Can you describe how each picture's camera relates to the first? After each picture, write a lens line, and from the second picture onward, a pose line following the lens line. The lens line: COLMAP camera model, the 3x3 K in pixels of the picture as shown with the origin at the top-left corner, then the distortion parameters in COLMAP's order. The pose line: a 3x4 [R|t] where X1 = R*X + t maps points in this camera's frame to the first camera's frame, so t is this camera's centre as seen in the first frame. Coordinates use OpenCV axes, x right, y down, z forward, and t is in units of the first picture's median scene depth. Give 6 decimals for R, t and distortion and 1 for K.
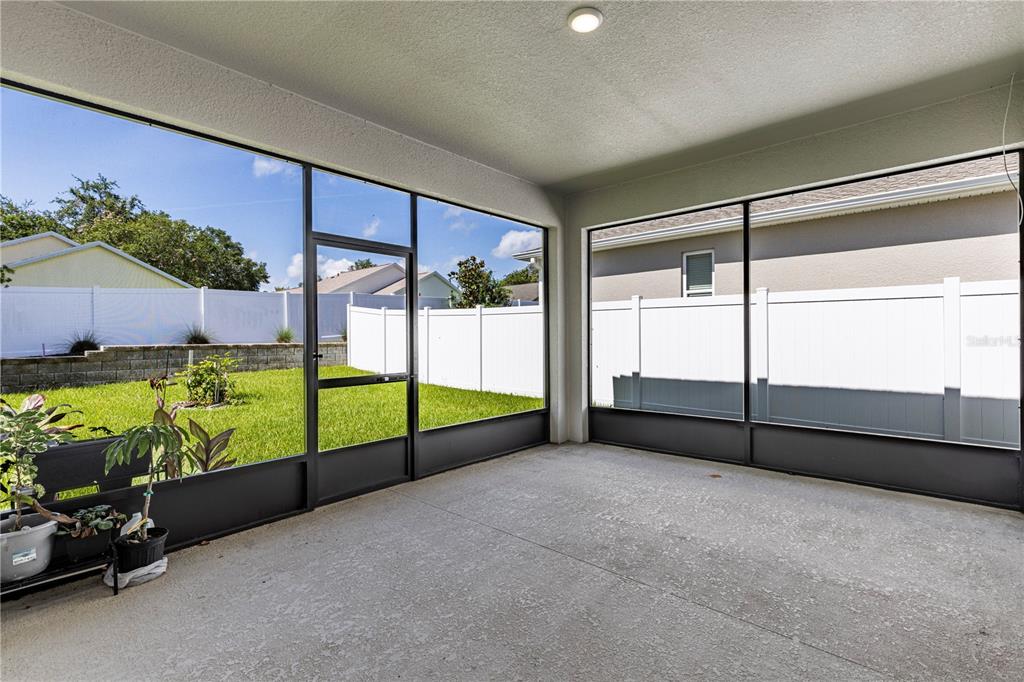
lens RADIAL K [[460.5, 0, 501.4], [0, 460.5, 337.8], [0, 0, 1]] dist [0.005360, -0.000125]
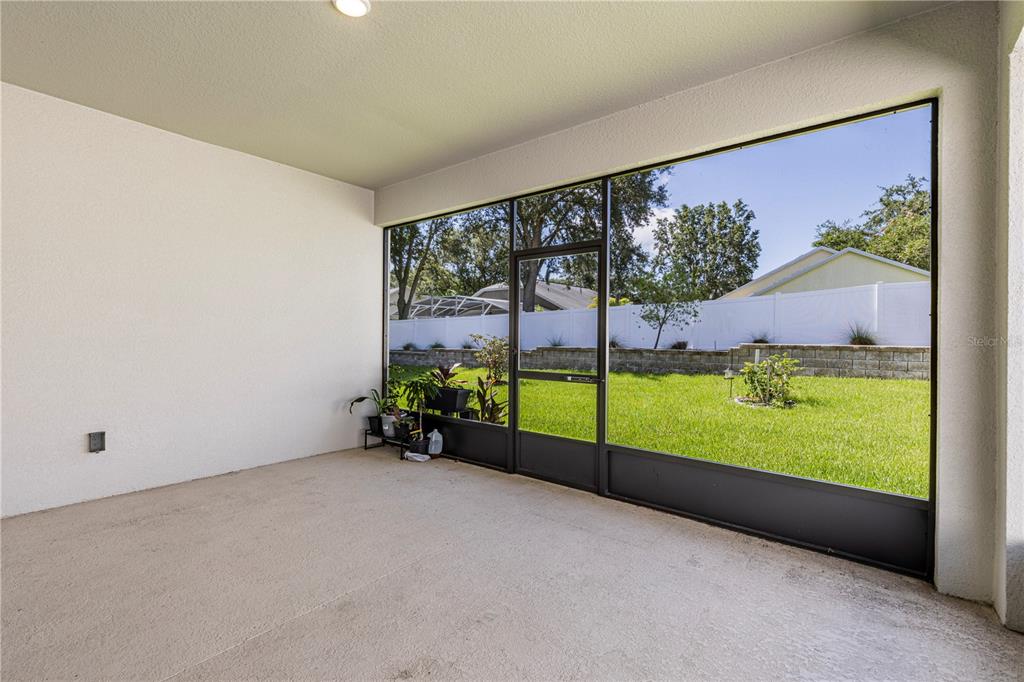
lens RADIAL K [[460.8, 0, 510.7], [0, 460.8, 336.0], [0, 0, 1]] dist [0.006429, -0.000514]
pose [[0.073902, 0.007603, -0.997237, 0.322729], [-0.014361, 0.999875, 0.006558, -0.001132], [0.997162, 0.013837, 0.074002, 0.355222]]
